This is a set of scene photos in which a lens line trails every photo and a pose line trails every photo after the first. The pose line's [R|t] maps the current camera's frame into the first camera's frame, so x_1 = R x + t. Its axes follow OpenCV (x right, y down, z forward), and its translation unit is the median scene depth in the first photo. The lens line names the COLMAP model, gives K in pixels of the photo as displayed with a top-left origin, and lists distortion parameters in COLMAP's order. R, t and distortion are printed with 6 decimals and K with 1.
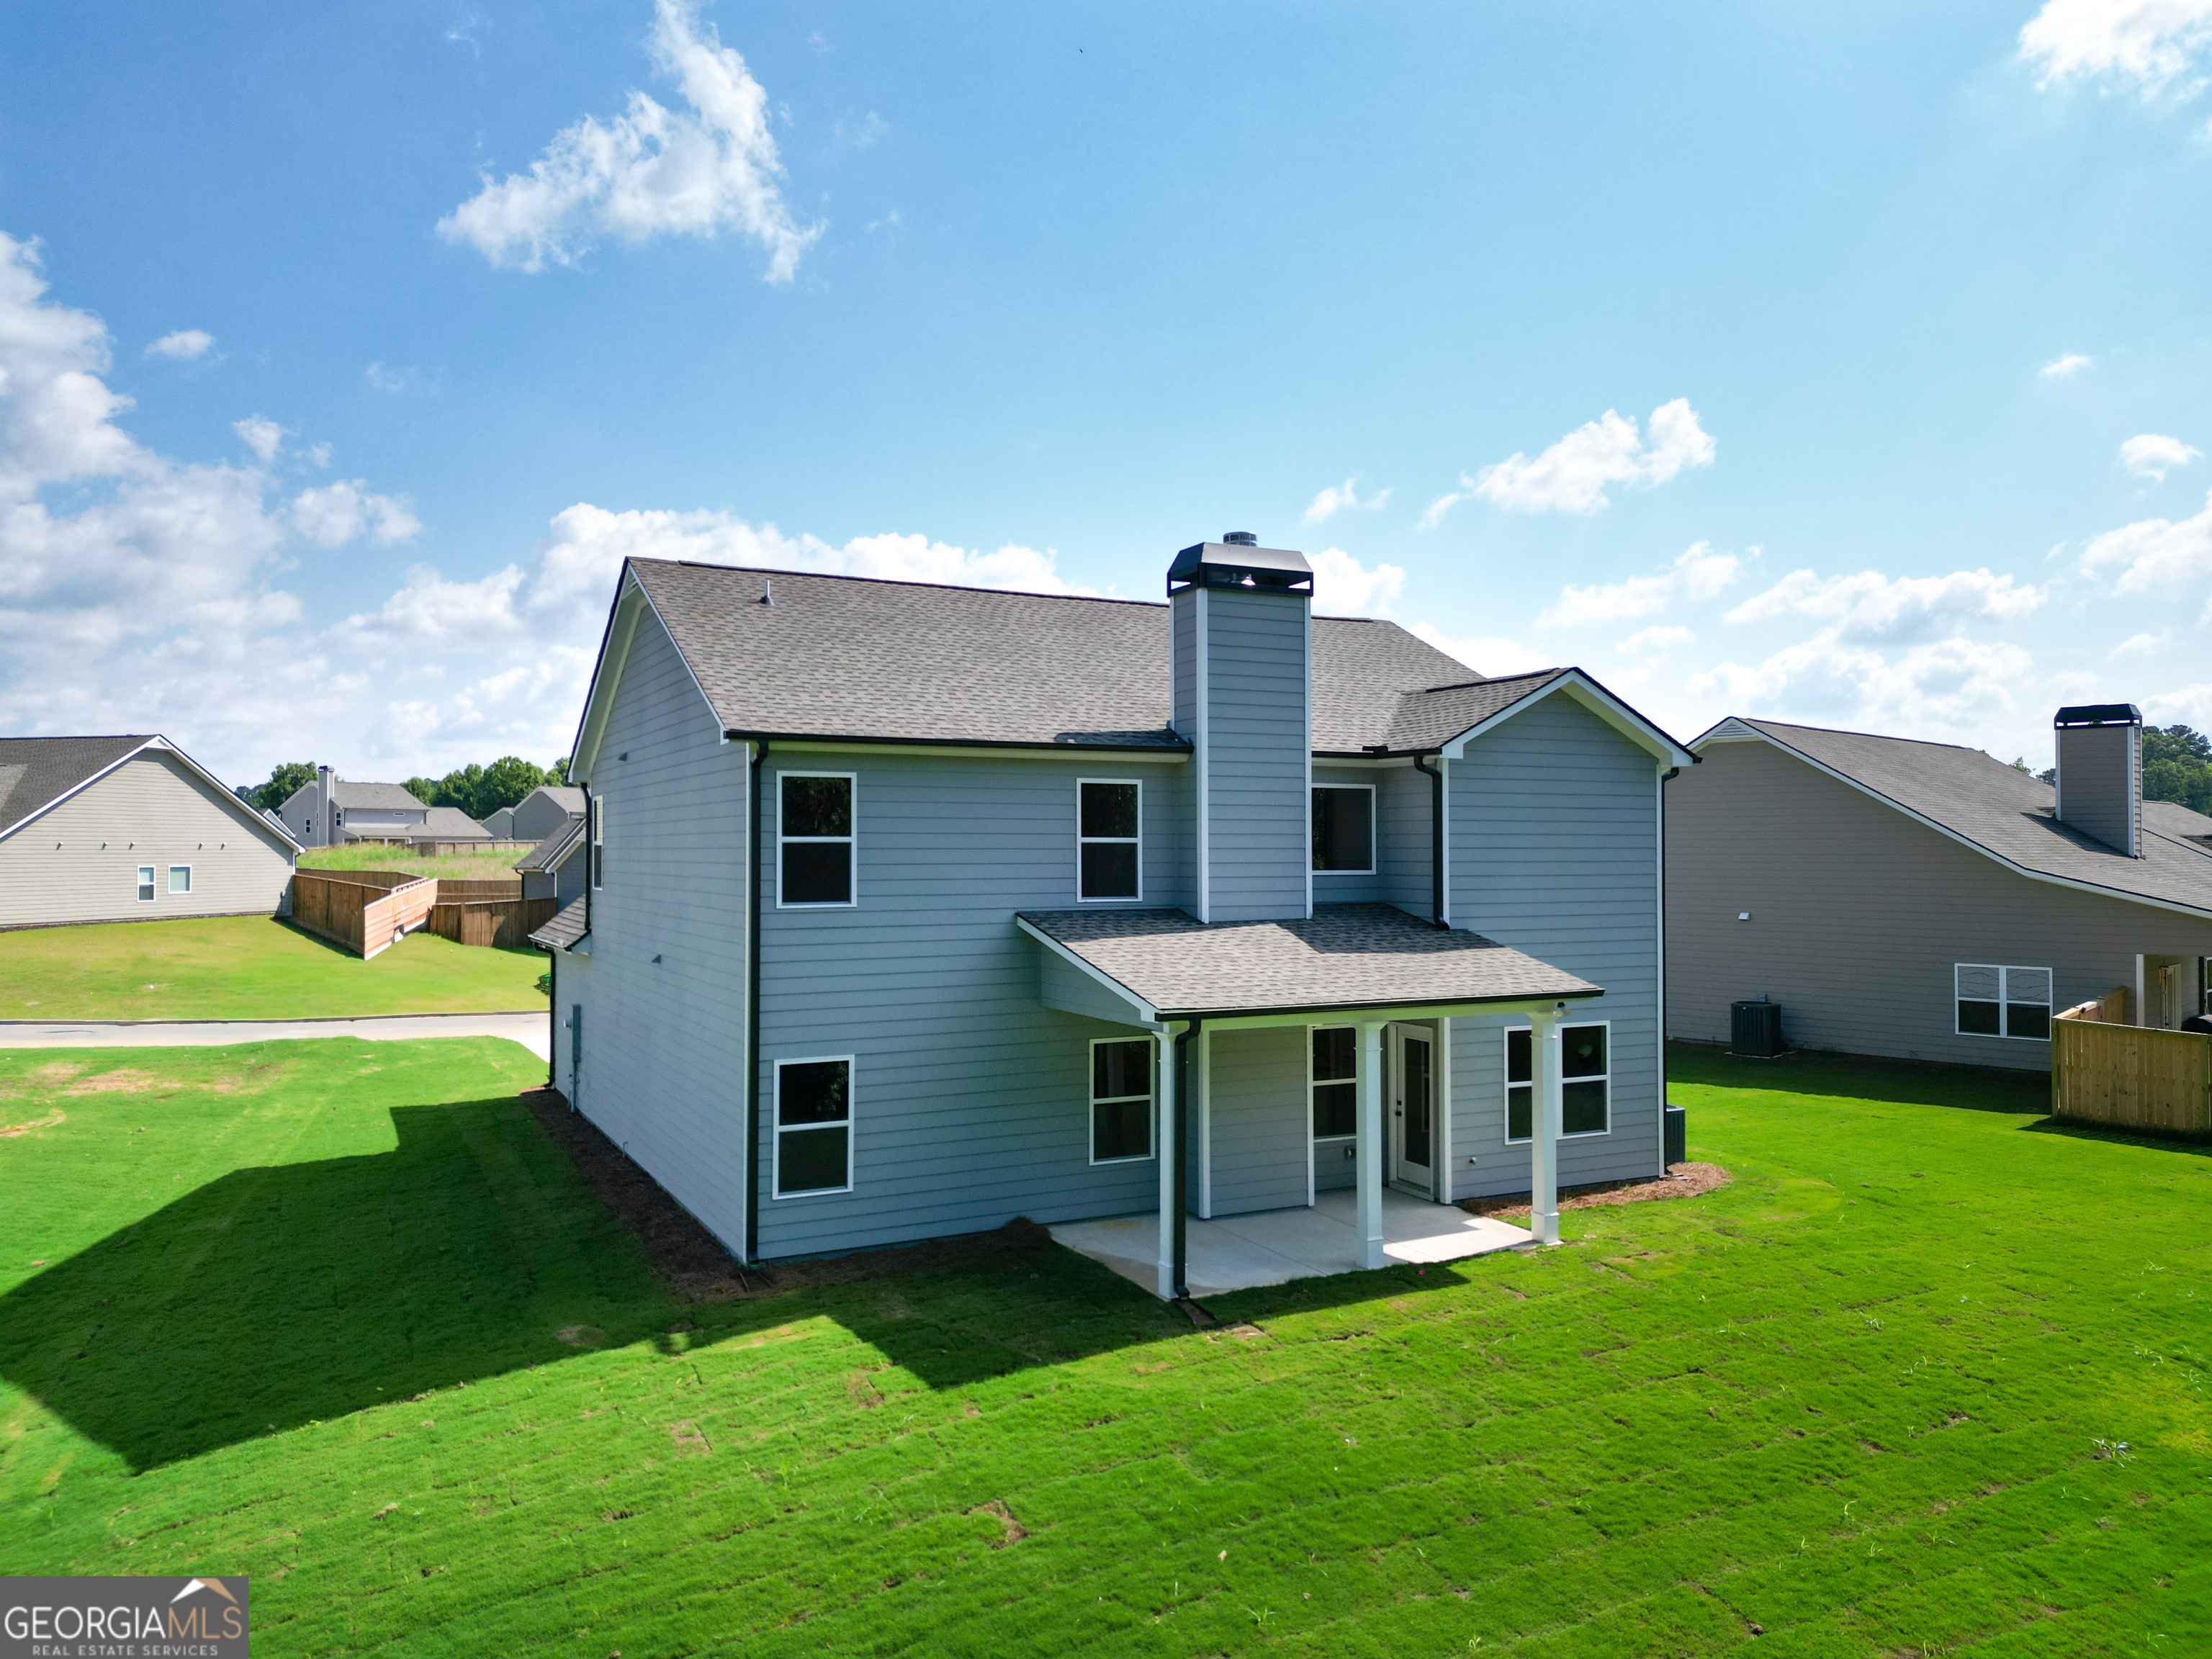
lens RADIAL K [[1583.8, 0, 1149.8], [0, 1583.8, 834.2], [0, 0, 1]] dist [0.060018, -0.056087]
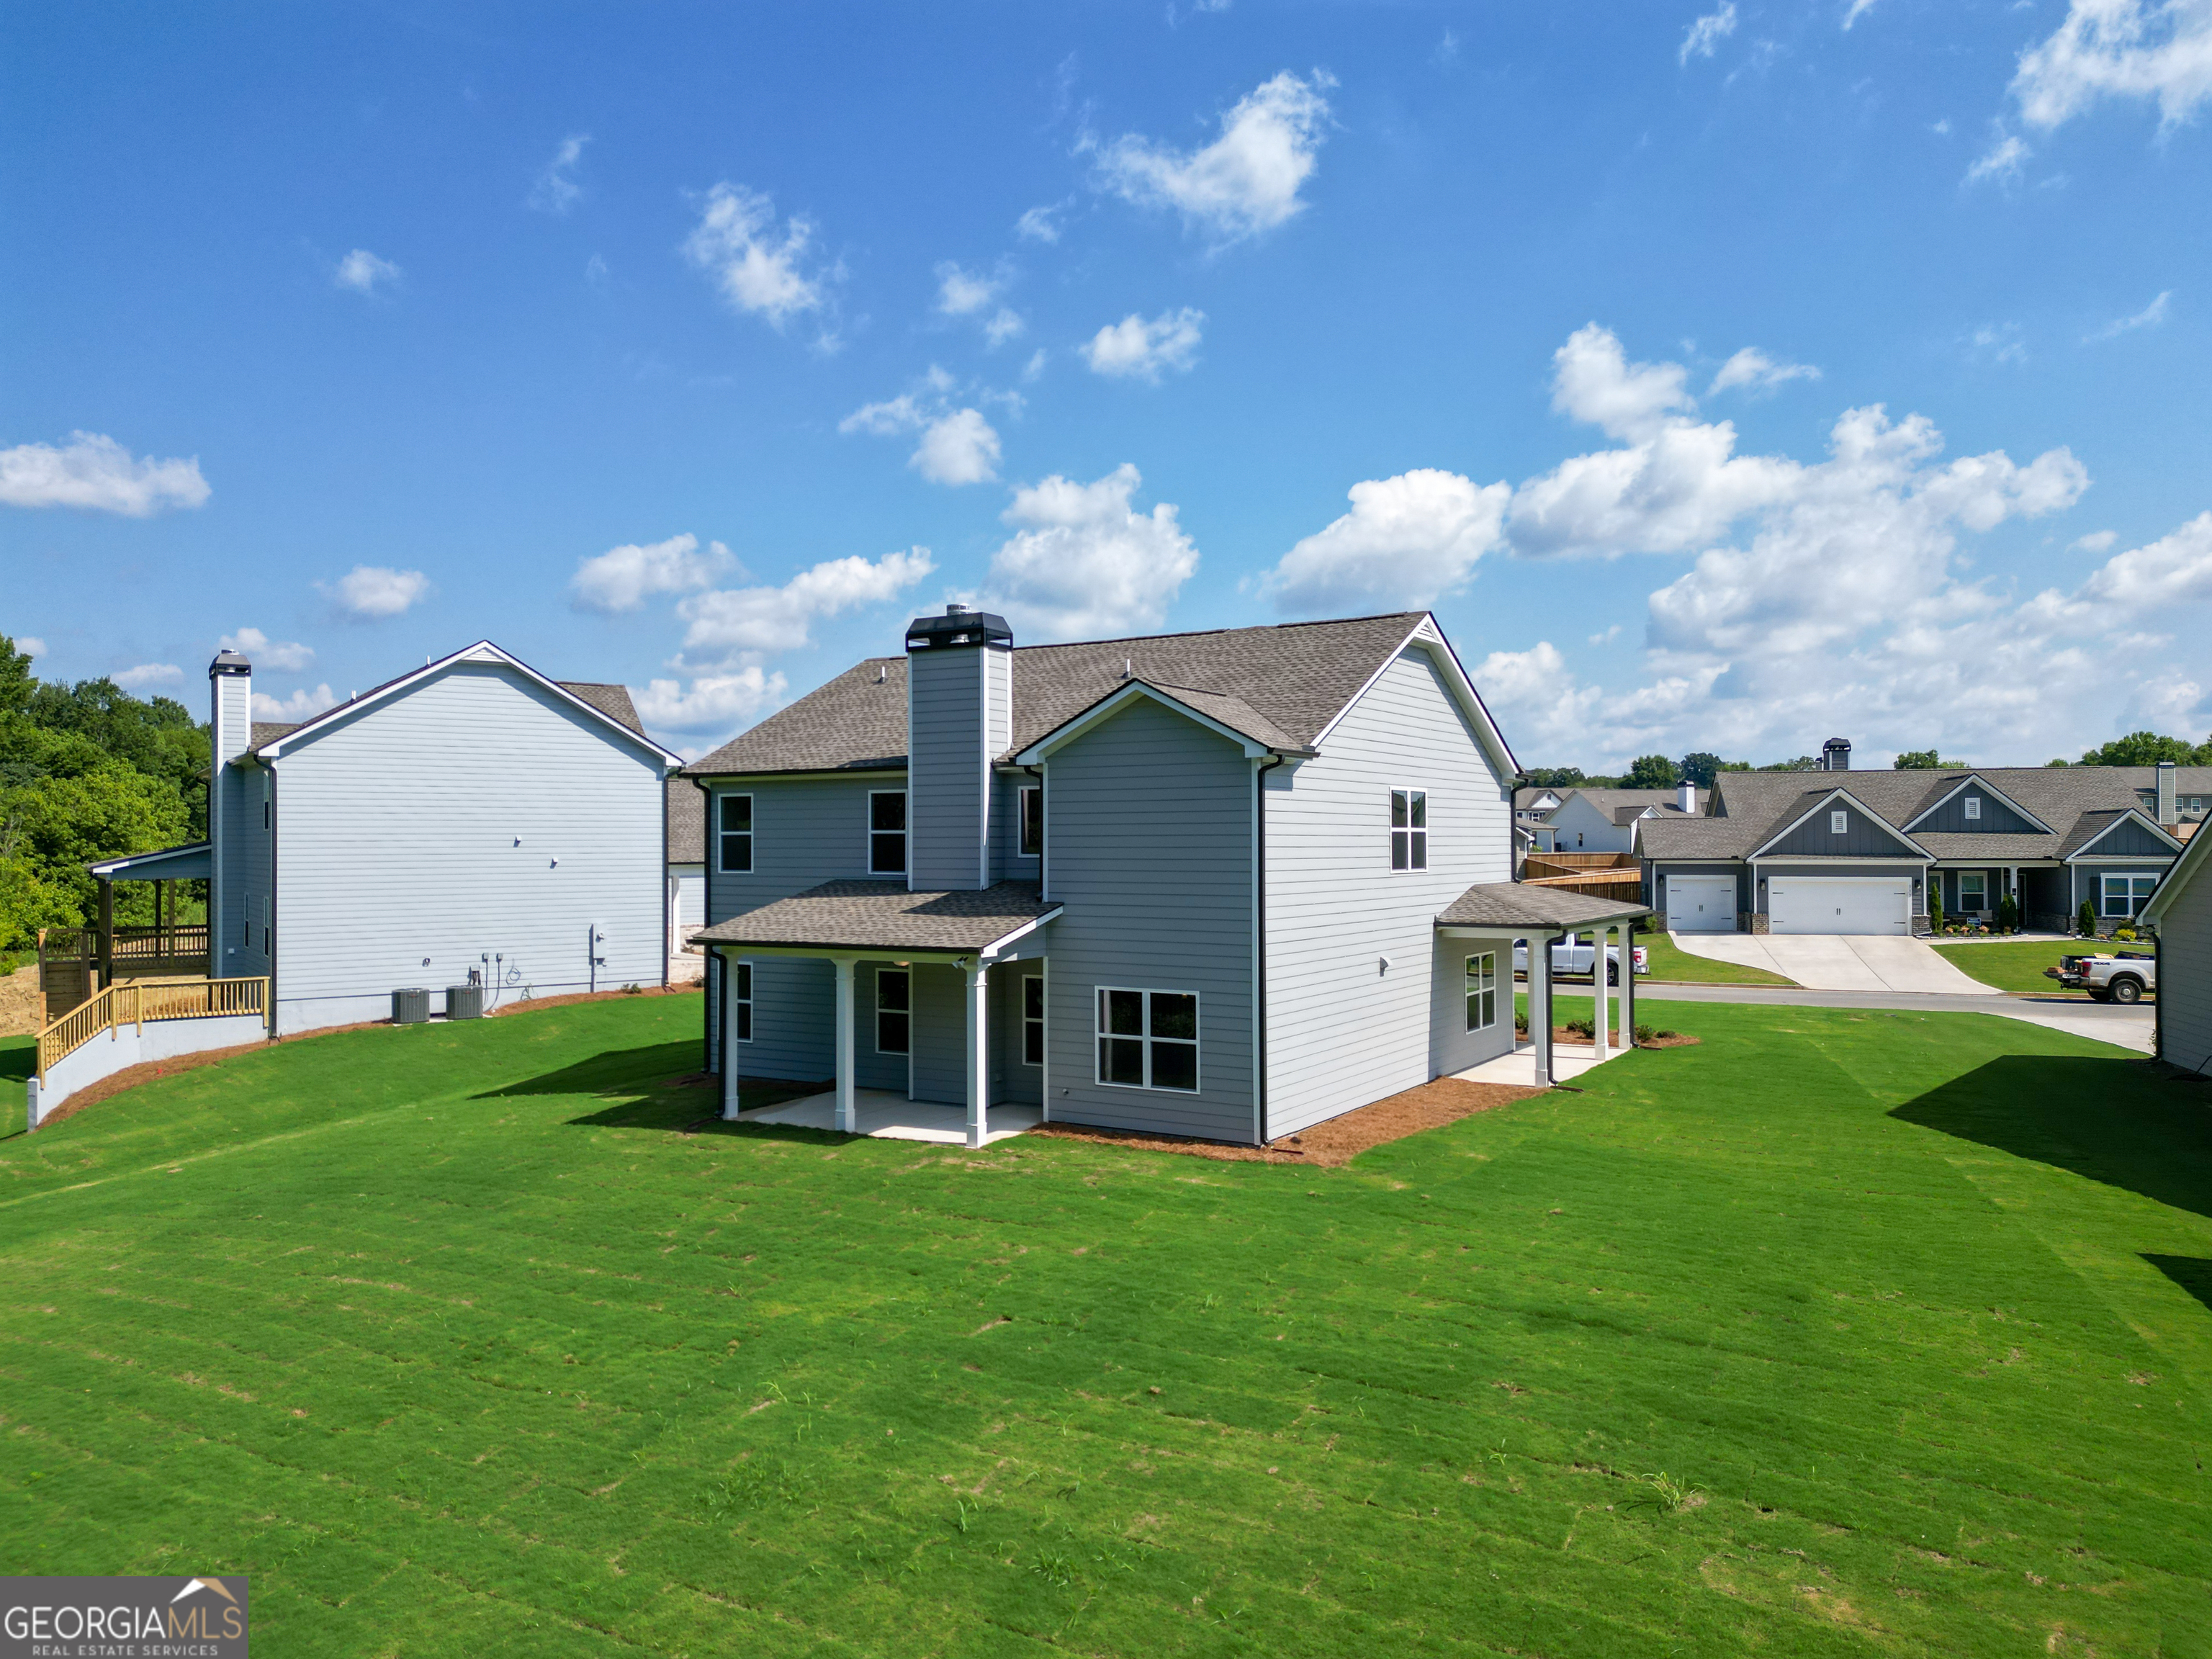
lens RADIAL K [[1640.2, 0, 1114.3], [0, 1640.2, 803.8], [0, 0, 1]] dist [0.076541, -0.072933]
pose [[0.500997, -0.020812, -0.865199, 1.512377], [0.011928, 0.999782, -0.017142, 0.006830], [0.865367, -0.001732, 0.501136, 0.459940]]
